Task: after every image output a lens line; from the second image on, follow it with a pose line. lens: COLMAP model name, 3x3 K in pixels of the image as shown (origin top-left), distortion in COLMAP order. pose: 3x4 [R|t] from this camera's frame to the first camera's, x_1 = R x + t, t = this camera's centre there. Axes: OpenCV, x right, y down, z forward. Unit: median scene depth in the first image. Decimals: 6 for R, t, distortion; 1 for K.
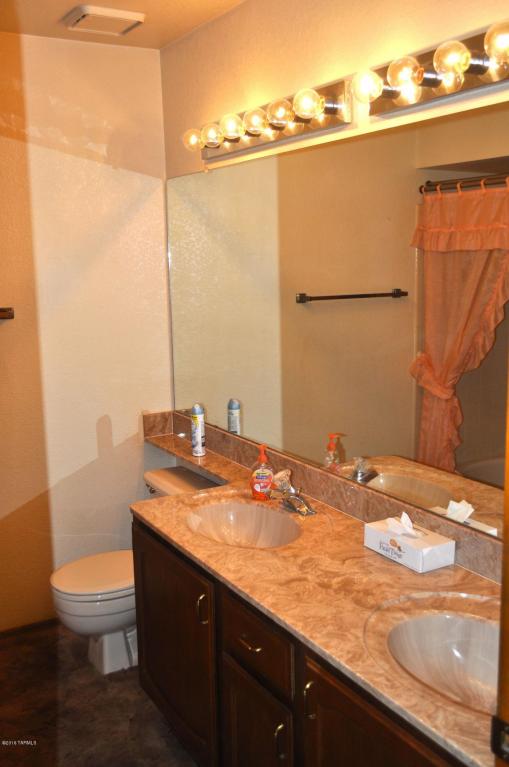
lens RADIAL K [[784.7, 0, 254.8], [0, 784.7, 381.4], [0, 0, 1]] dist [-0.004293, 0.000000]
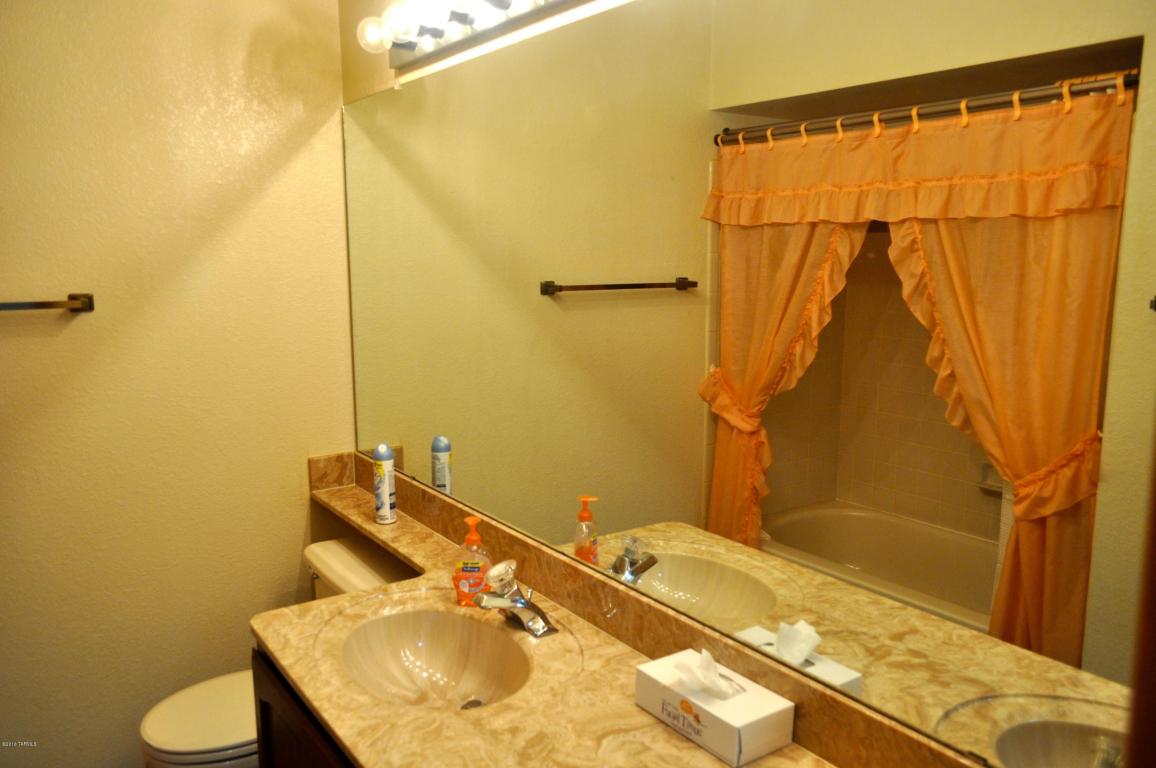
lens RADIAL K [[905.7, 0, 577.6], [0, 905.7, 387.4], [0, 0, 1]] dist [-0.007251, 0.005366]
pose [[0.997360, 0.004288, 0.072486, 0.032891], [-0.003656, 0.999954, -0.008843, -0.012313], [-0.072521, 0.008555, 0.997330, 0.231525]]
